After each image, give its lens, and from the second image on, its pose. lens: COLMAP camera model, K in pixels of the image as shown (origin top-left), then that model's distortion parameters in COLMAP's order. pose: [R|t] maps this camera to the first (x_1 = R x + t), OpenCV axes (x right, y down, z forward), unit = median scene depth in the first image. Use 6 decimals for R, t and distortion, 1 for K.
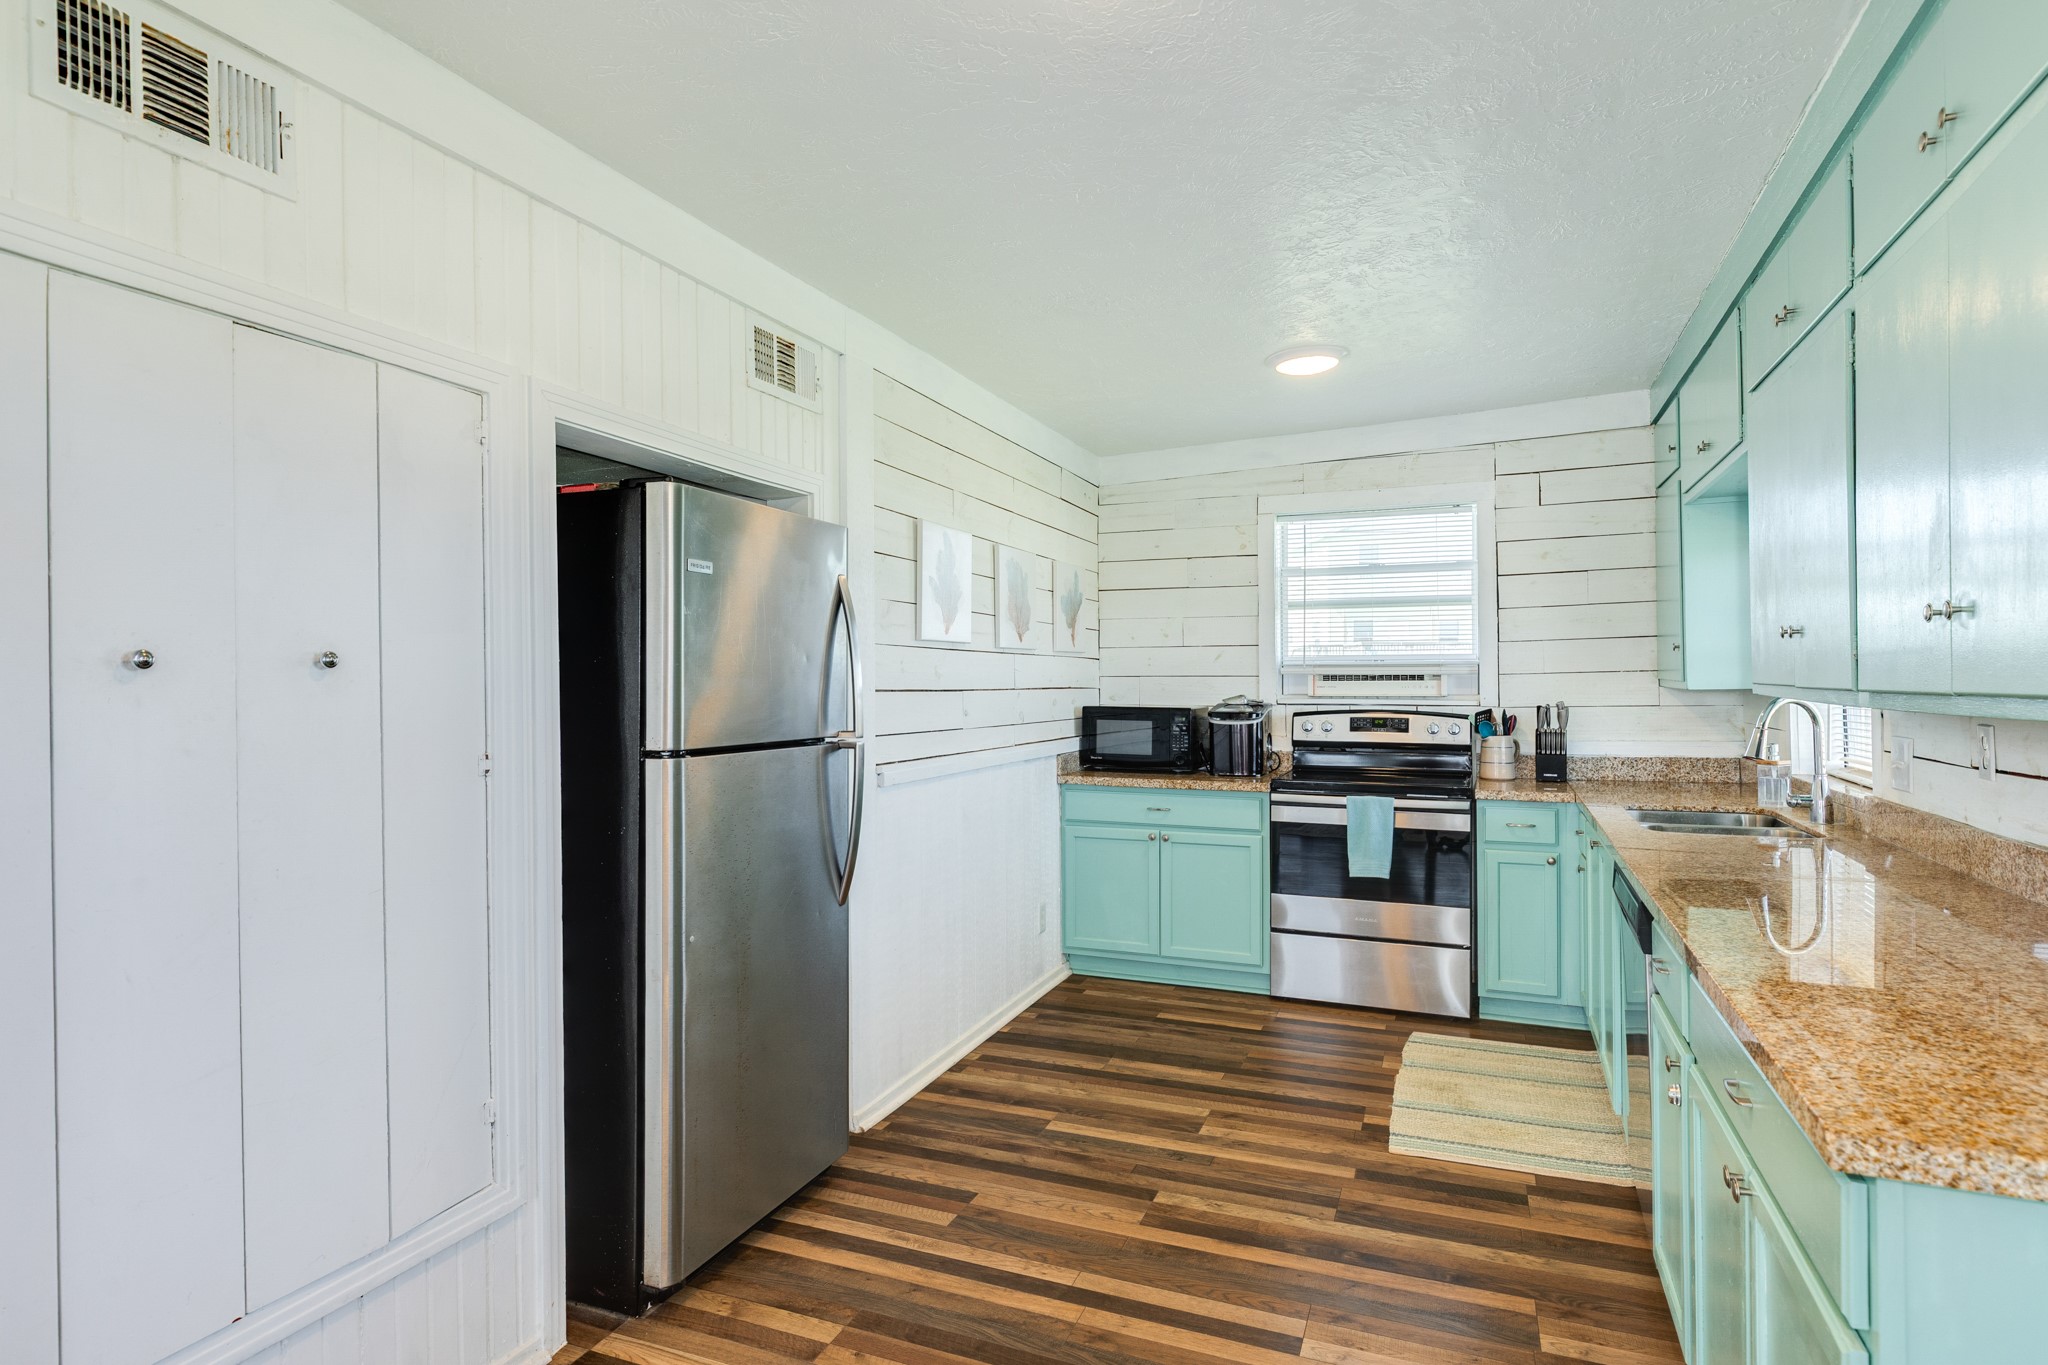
lens RADIAL K [[1045.8, 0, 1021.8], [0, 1045.8, 695.7], [0, 0, 1]] dist [-0.001620, -0.000061]
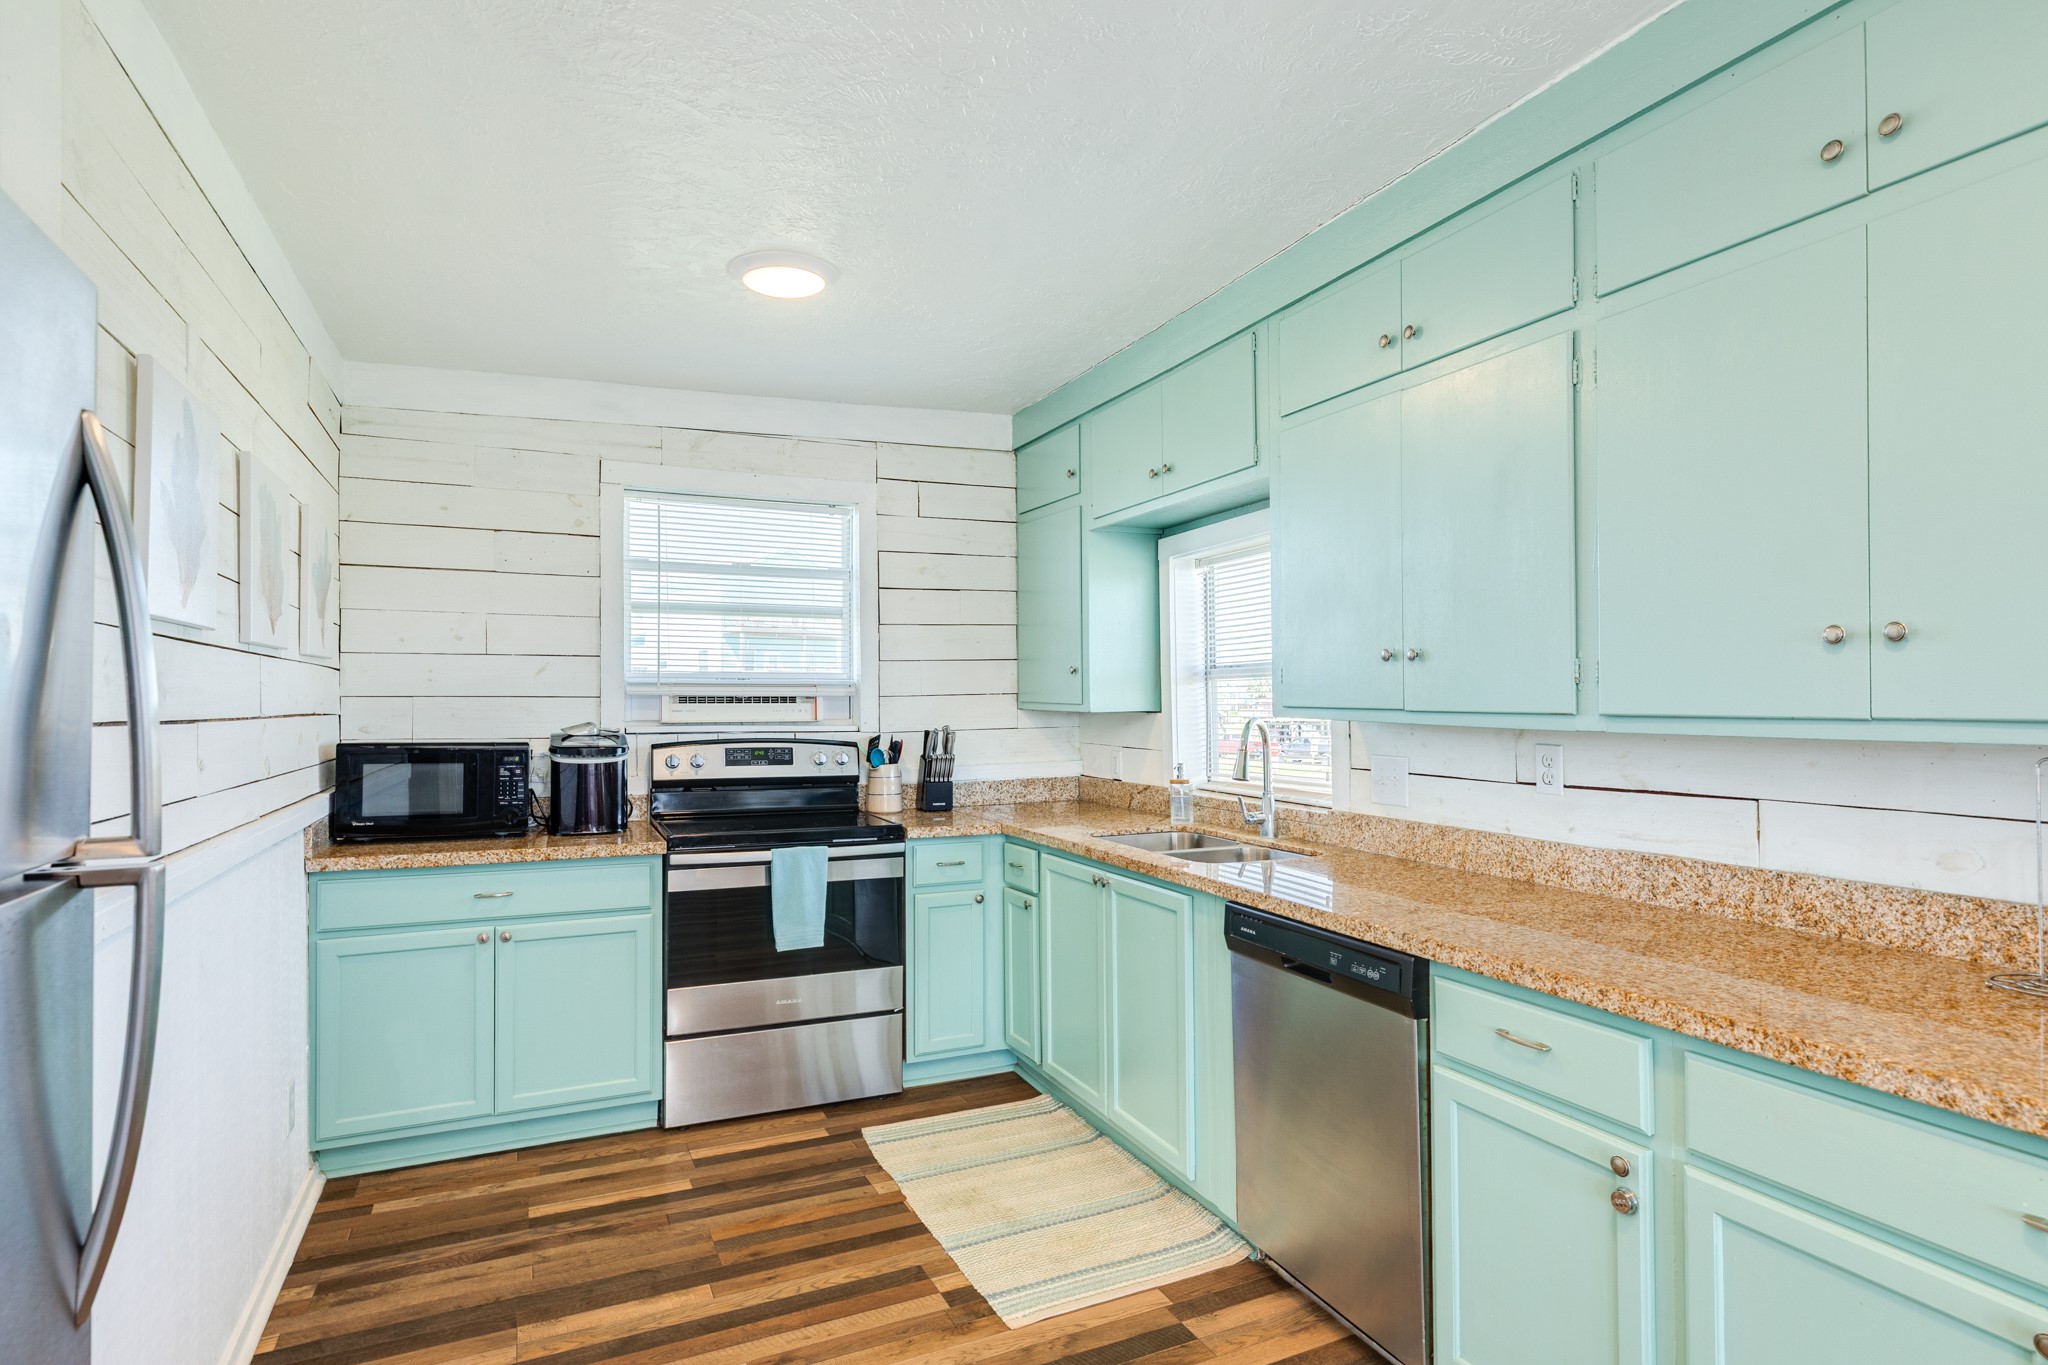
lens RADIAL K [[1045.8, 0, 1021.8], [0, 1045.8, 695.7], [0, 0, 1]] dist [-0.001620, -0.000061]
pose [[0.692765, 0.006653, 0.721133, -0.117515], [0.009189, 0.999795, -0.018051, -0.003700], [-0.721105, 0.019131, 0.692561, 0.287168]]
